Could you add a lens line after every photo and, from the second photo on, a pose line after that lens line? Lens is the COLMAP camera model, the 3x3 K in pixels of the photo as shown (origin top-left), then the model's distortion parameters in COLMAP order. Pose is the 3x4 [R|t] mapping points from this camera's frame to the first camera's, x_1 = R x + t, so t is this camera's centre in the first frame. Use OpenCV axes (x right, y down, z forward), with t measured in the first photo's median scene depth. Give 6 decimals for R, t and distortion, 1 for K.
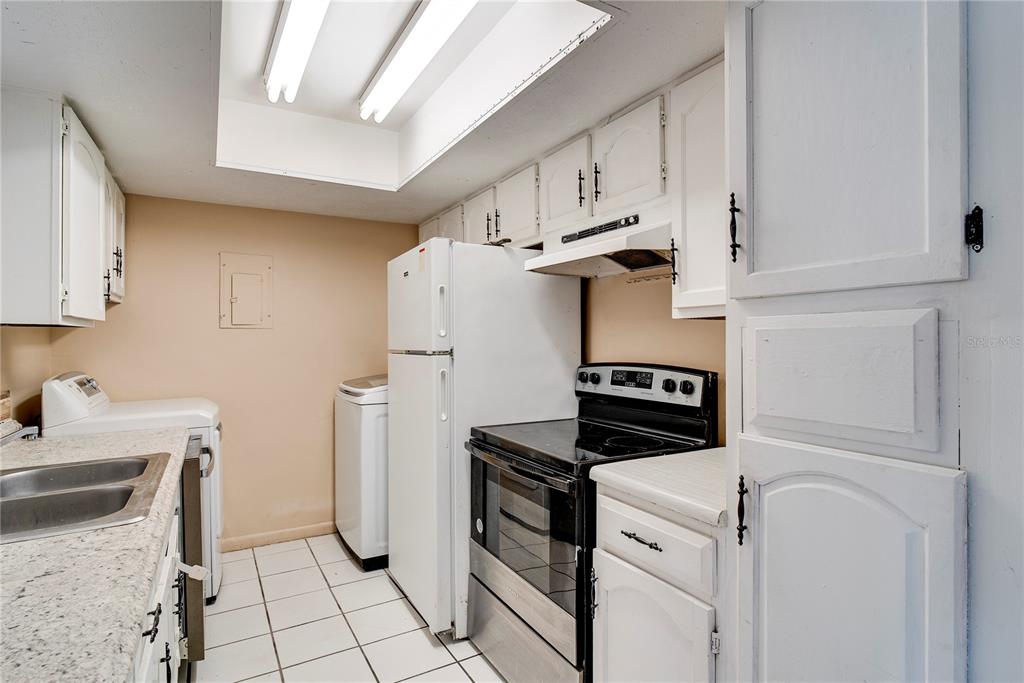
lens RADIAL K [[524.2, 0, 511.1], [0, 524.2, 342.0], [0, 0, 1]] dist [-0.004007, -0.002322]
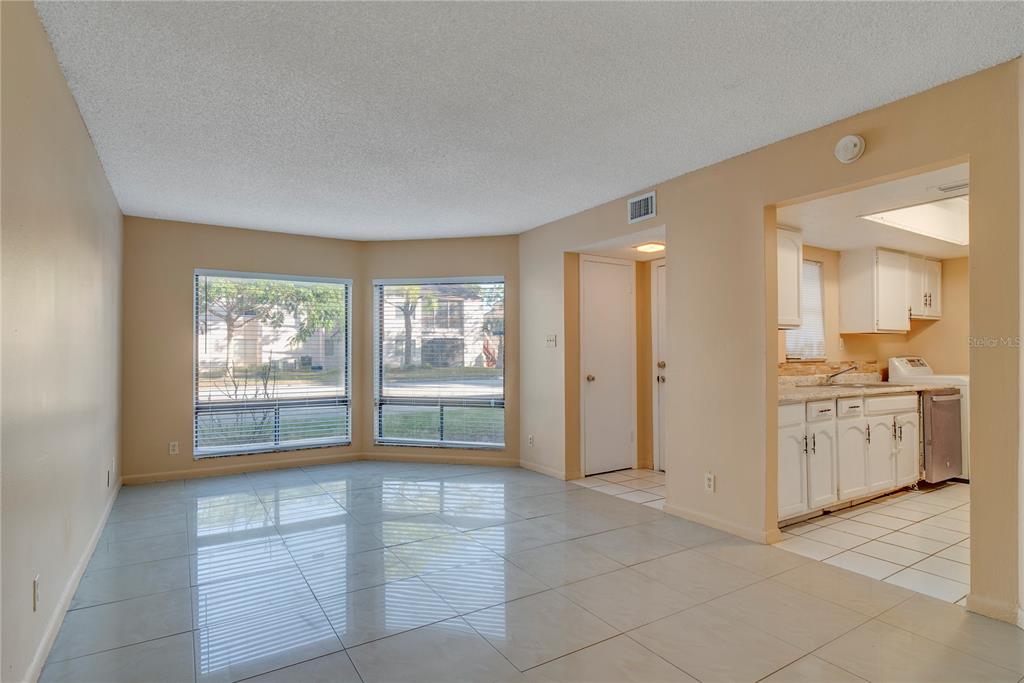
lens RADIAL K [[524.2, 0, 524.5], [0, 524.2, 346.1], [0, 0, 1]] dist [-0.004007, -0.002322]
pose [[0.040750, -0.010113, -0.999118, 1.362460], [-0.000110, 0.999949, -0.010126, 0.048754], [0.999169, 0.000522, 0.040747, -0.710837]]
